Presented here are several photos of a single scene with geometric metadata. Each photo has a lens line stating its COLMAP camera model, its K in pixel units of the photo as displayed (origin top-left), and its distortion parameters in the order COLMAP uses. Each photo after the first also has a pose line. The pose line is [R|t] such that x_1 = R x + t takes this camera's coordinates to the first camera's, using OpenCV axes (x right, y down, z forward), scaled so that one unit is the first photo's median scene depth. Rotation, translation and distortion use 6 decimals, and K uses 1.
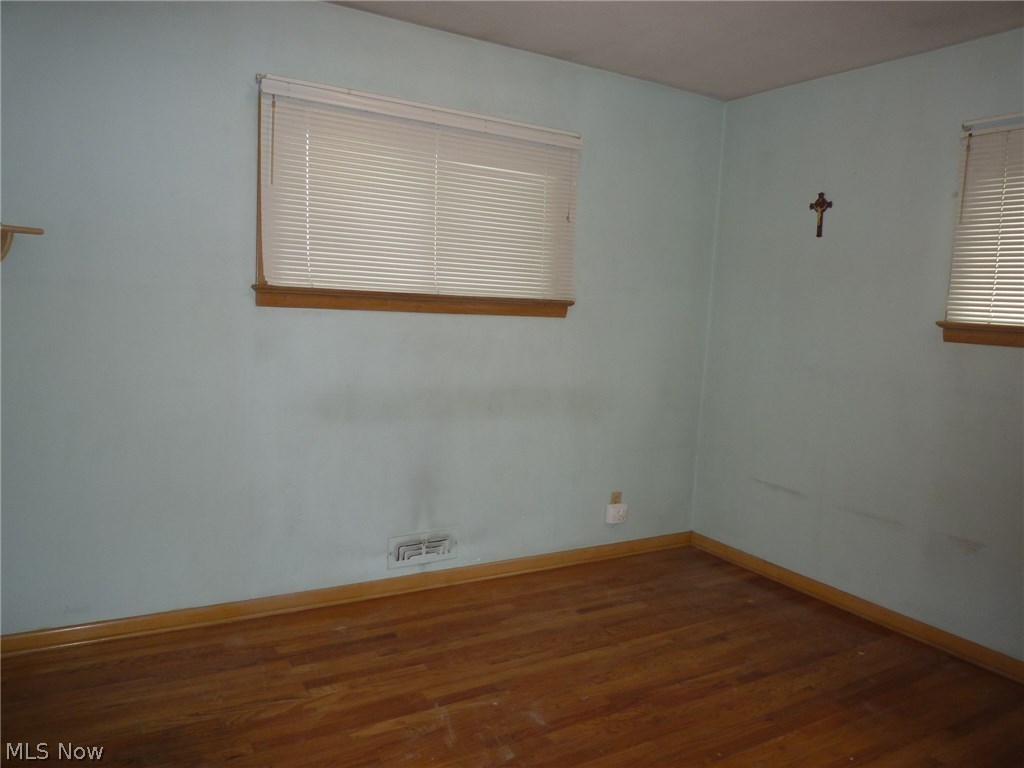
lens RADIAL K [[770.1, 0, 512.0], [0, 770.1, 384.0], [0, 0, 1]] dist [0.003421, -0.042524]
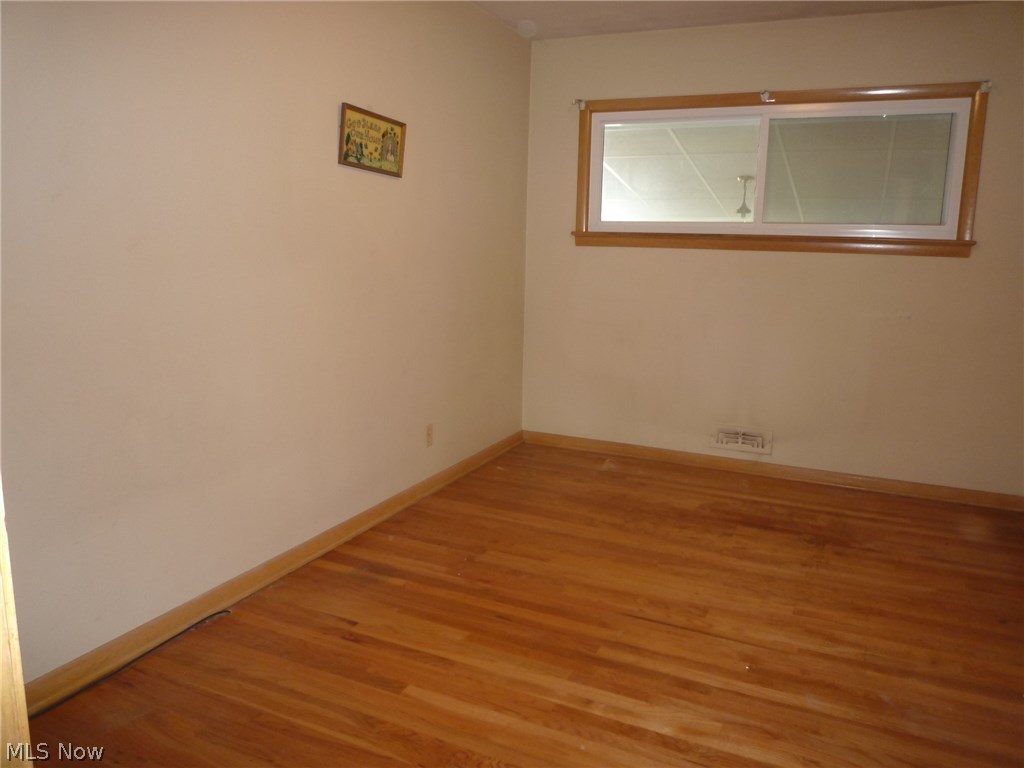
lens RADIAL K [[770.1, 0, 512.0], [0, 770.1, 384.0], [0, 0, 1]] dist [0.003421, -0.042524]
pose [[0.556122, 0.118567, -0.822600, 0.709008], [-0.080540, 0.992801, 0.088649, 0.041978], [0.827189, 0.016953, 0.561668, -0.023152]]
